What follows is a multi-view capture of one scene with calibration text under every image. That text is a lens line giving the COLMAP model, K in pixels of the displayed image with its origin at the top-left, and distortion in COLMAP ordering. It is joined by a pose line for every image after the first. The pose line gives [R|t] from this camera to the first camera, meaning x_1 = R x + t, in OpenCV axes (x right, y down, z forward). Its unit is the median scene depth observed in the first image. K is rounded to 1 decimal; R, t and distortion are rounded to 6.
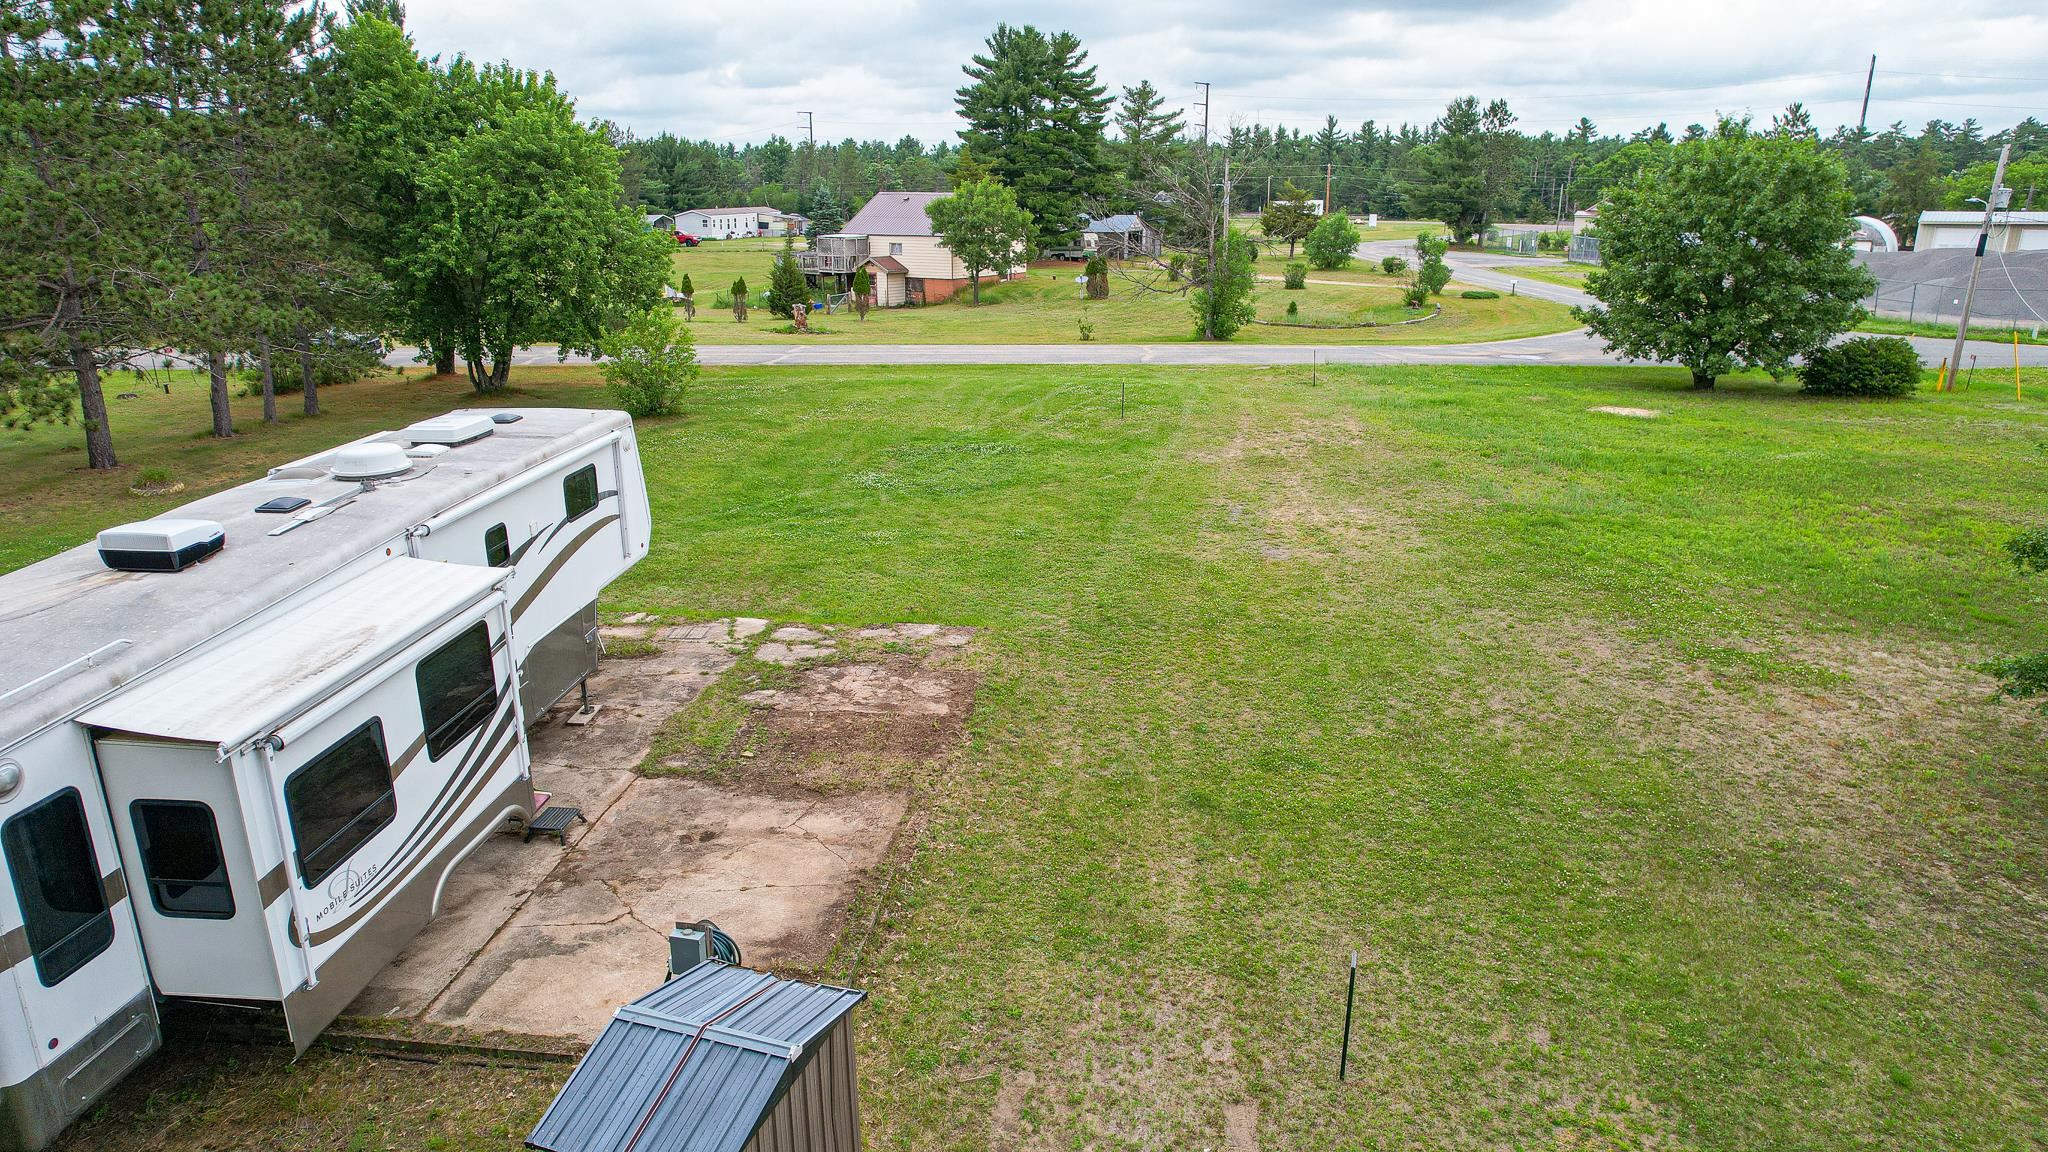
lens RADIAL K [[1309.2, 0, 1037.0], [0, 1309.2, 583.1], [0, 0, 1]] dist [-0.073211, 0.065512]
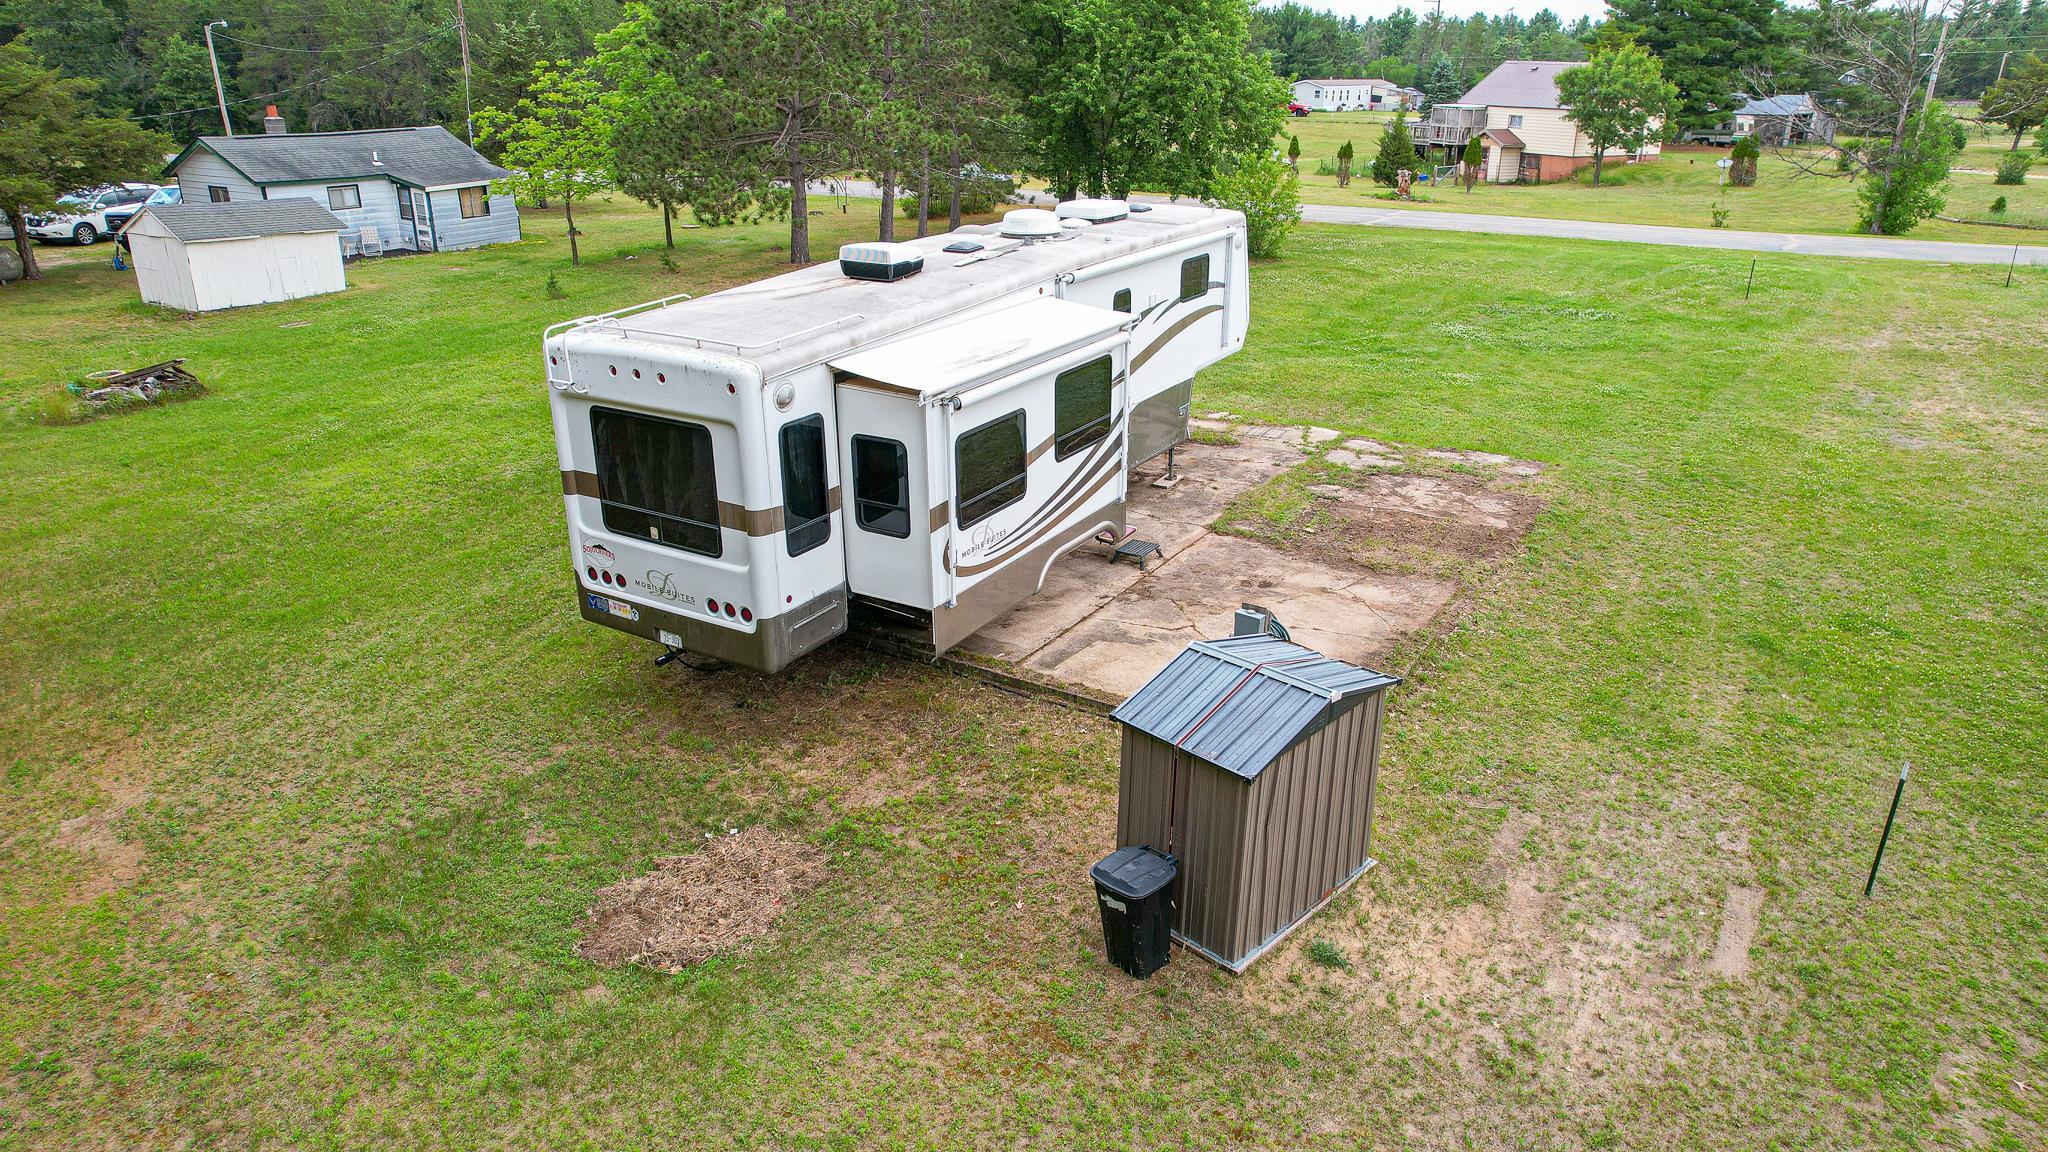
lens RADIAL K [[1309.2, 0, 1040.0], [0, 1309.2, 572.9], [0, 0, 1]] dist [-0.073211, 0.065512]
pose [[0.904900, 0.163420, -0.393001, 0.006869], [-0.130927, 0.985457, 0.108314, 0.072839], [0.404986, -0.046559, 0.913136, -0.076250]]
